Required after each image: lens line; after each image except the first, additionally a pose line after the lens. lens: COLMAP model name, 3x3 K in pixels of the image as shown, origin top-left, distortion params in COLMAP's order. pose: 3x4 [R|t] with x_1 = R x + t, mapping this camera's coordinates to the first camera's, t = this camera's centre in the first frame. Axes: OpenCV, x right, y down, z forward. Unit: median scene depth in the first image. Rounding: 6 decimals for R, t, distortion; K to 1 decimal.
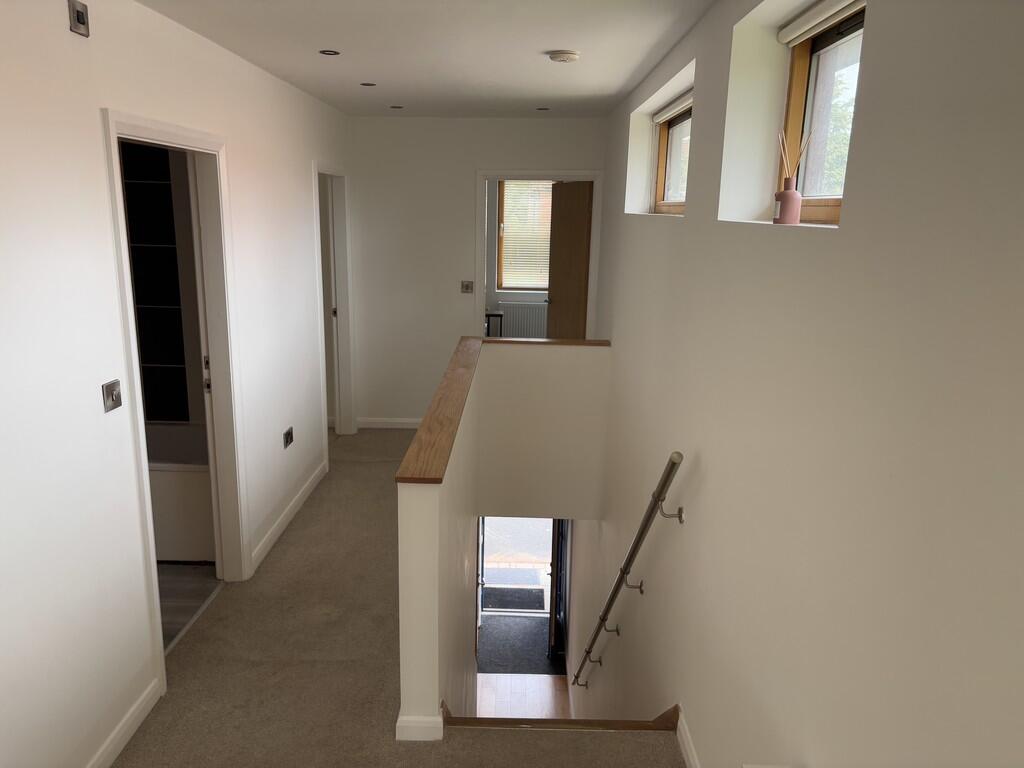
lens RADIAL K [[779.7, 0, 513.8], [0, 779.7, 382.3], [0, 0, 1]] dist [0.022420, -0.007119]
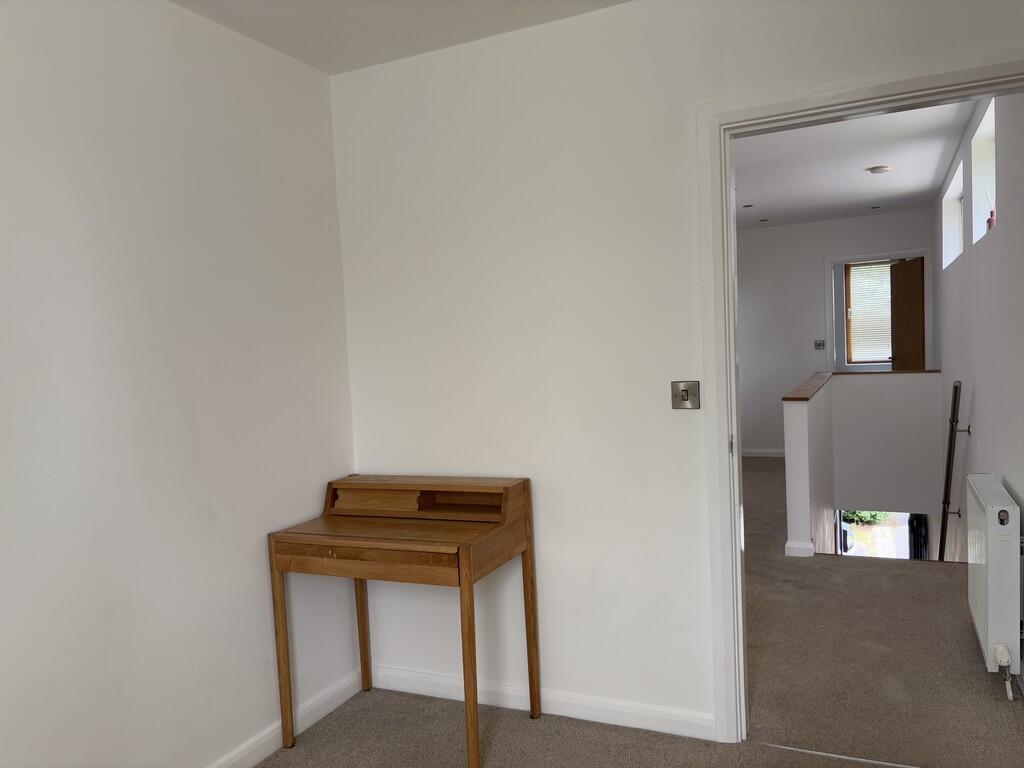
lens RADIAL K [[779.7, 0, 515.3], [0, 779.7, 389.4], [0, 0, 1]] dist [0.022420, -0.007119]
pose [[0.908929, -0.039539, -0.415071, 0.014337], [-0.027441, 0.987663, -0.154172, 0.131317], [0.416046, 0.151522, 0.896631, -0.303211]]
